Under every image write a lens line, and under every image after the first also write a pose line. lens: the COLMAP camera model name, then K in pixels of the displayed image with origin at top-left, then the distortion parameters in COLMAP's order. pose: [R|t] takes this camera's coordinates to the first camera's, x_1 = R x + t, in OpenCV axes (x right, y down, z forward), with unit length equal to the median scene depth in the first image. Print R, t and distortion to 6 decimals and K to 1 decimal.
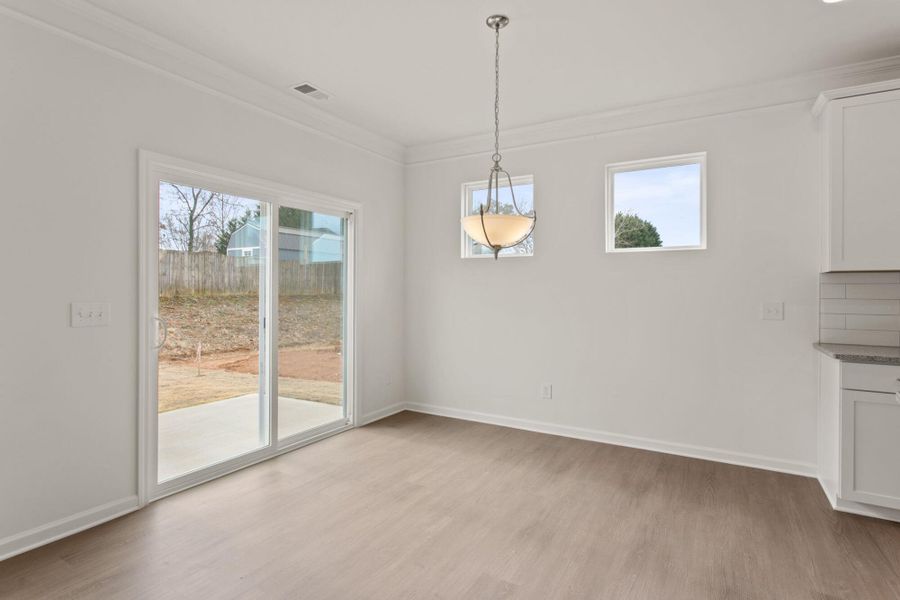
lens RADIAL K [[456.0, 0, 449.1], [0, 456.0, 293.8], [0, 0, 1]] dist [-0.001091, 0.001399]
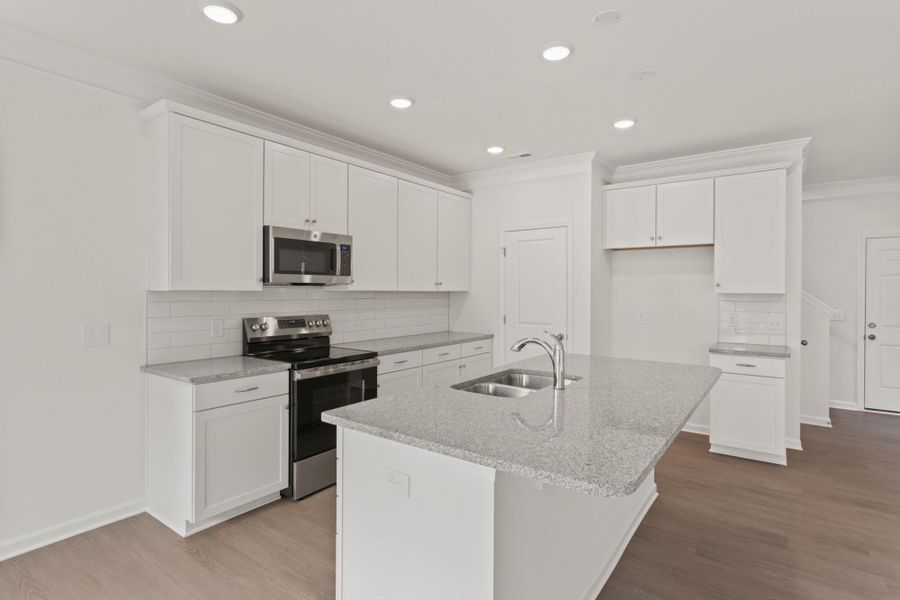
lens RADIAL K [[456.0, 0, 453.0], [0, 456.0, 297.5], [0, 0, 1]] dist [-0.001091, 0.001399]
pose [[0.099486, -0.015144, 0.994924, -0.050443], [0.002670, 0.999885, 0.014953, -0.043338], [-0.995035, 0.001169, 0.099515, 0.282248]]
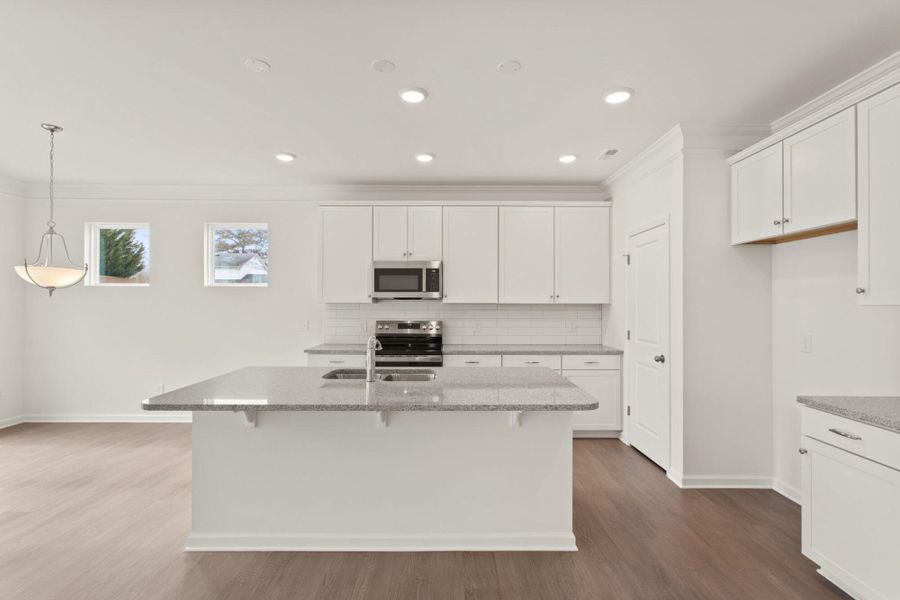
lens RADIAL K [[426.3, 0, 451.7], [0, 426.3, 304.0], [0, 0, 1]] dist [-0.000852, 0.003571]
pose [[0.861889, 0.000344, 0.507097, 0.398987], [0.001949, 0.999990, -0.003992, -0.035046], [-0.507094, 0.004429, 0.861880, -0.608632]]
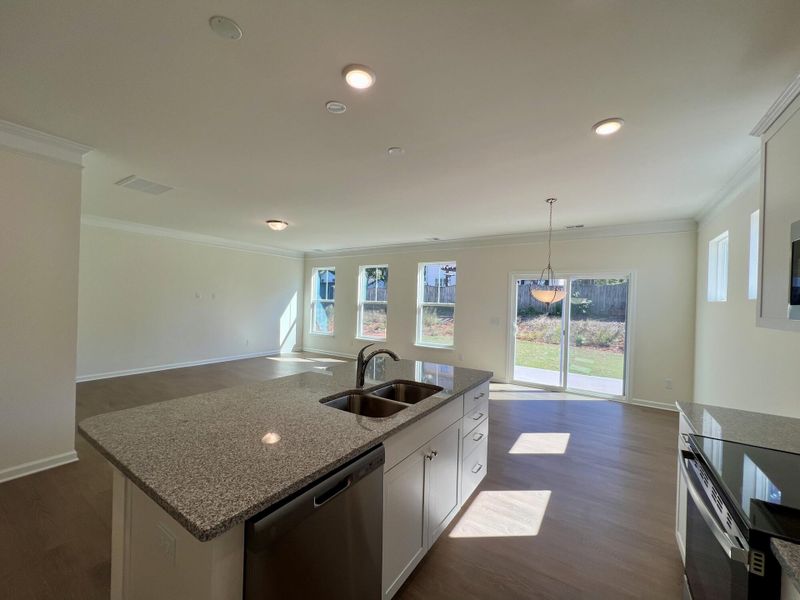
lens RADIAL K [[319.5, 0, 400.3], [0, 319.5, 303.5], [0, 0, 1]] dist [-0.000683, -0.000733]
pose [[-0.056531, 0.006080, -0.998382, 1.340680], [-0.038500, 0.999224, 0.008265, -0.069436], [0.997658, 0.038905, -0.056253, 0.301592]]
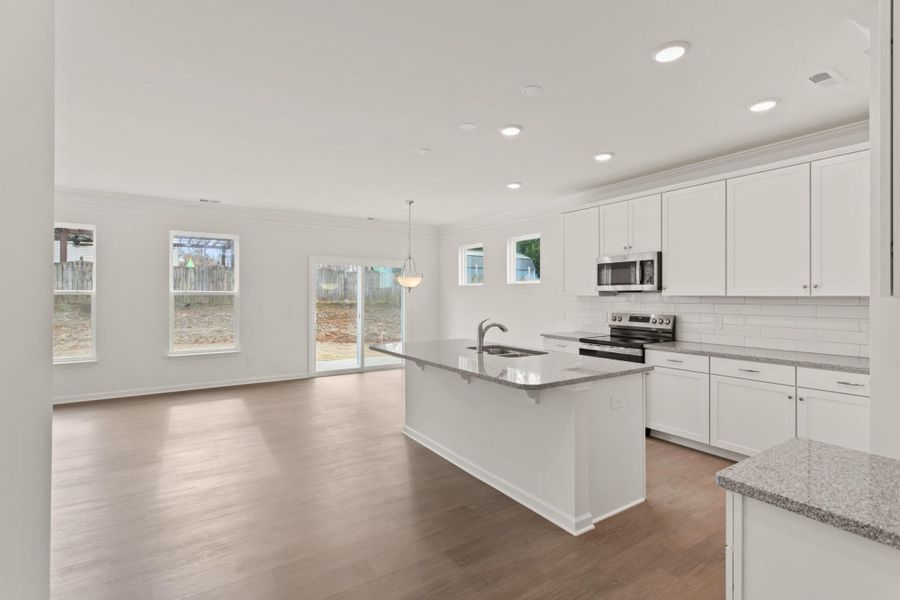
lens RADIAL K [[426.3, 0, 451.2], [0, 426.3, 296.6], [0, 0, 1]] dist [-0.000852, 0.003571]
pose [[0.895546, 0.001741, -0.444965, 1.124555], [-0.005089, 0.999967, -0.006331, -0.029447], [0.444940, 0.007934, 0.895525, -0.869682]]
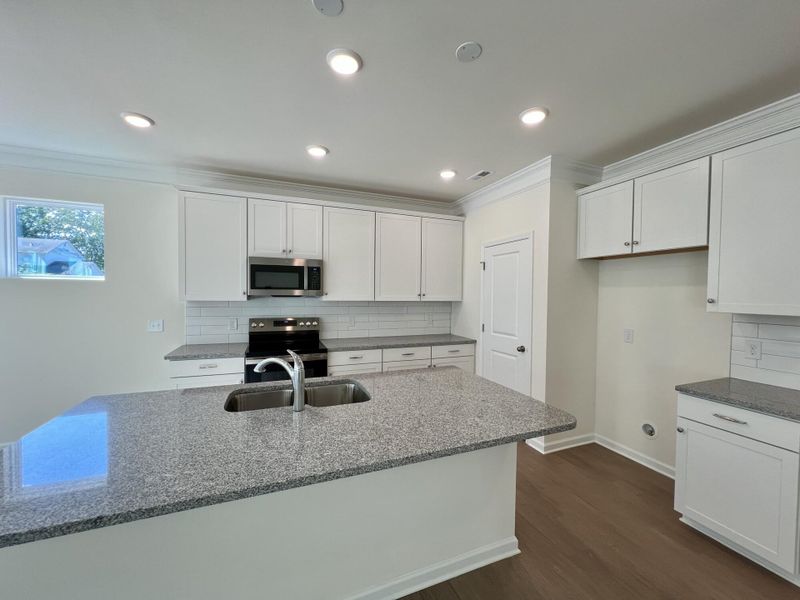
lens RADIAL K [[319.5, 0, 401.7], [0, 319.5, 303.0], [0, 0, 1]] dist [-0.000683, -0.000733]
pose [[0.613007, -0.017850, 0.789876, 0.392963], [-0.005556, 0.999623, 0.026902, -0.068421], [-0.790058, -0.020879, 0.612676, -0.241261]]
